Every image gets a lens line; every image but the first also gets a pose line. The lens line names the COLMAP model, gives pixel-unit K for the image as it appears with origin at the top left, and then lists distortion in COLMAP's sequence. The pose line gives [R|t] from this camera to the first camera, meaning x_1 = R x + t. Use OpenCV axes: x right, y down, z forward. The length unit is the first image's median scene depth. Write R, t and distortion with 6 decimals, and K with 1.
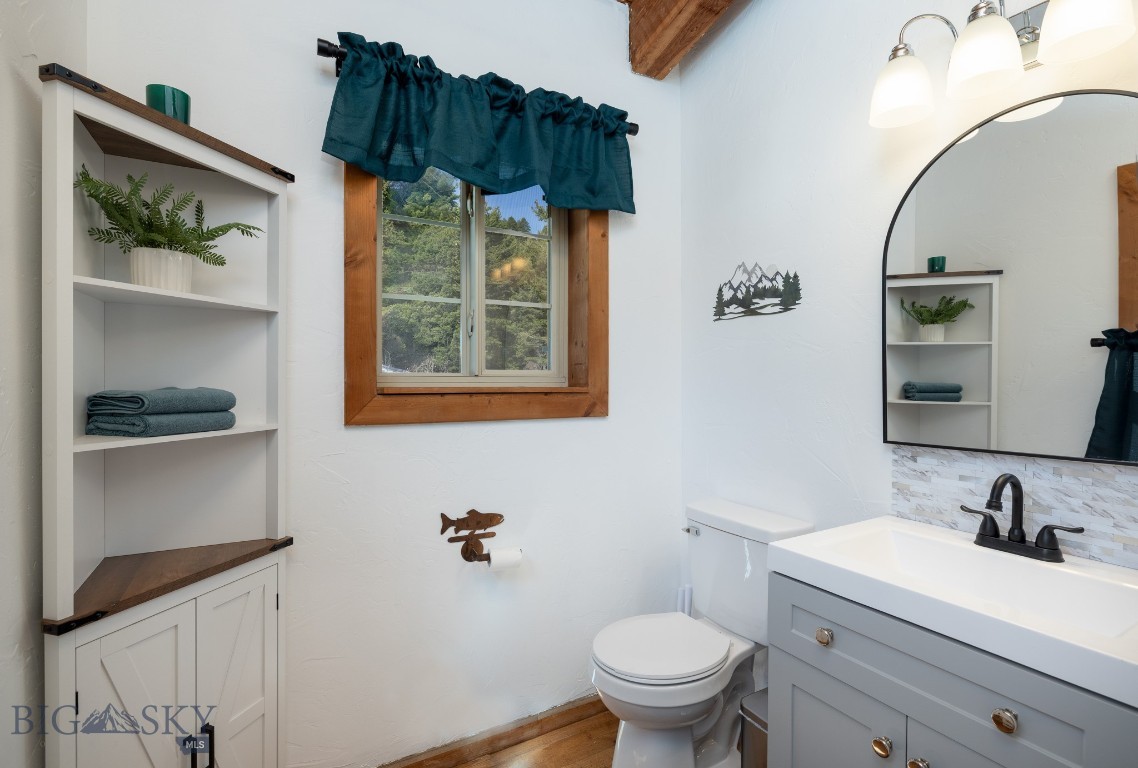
lens RADIAL K [[549.3, 0, 570.2], [0, 549.3, 381.4], [0, 0, 1]] dist [-0.001242, -0.000045]
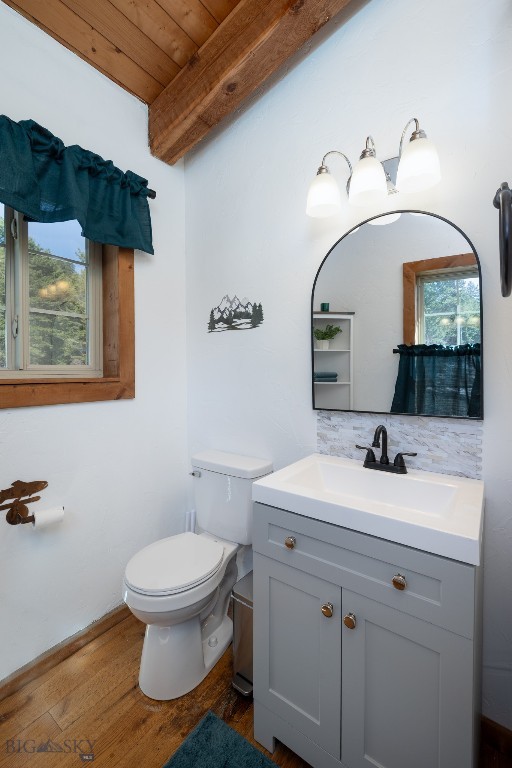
lens RADIAL K [[328.3, 0, 247.8], [0, 328.3, 372.3], [0, 0, 1]] dist [-0.000560, 0.000546]
pose [[0.917541, -0.007748, 0.397565, 0.001745], [0.007207, 0.999970, 0.002854, -0.002762], [-0.397575, 0.000247, 0.917570, 0.139541]]
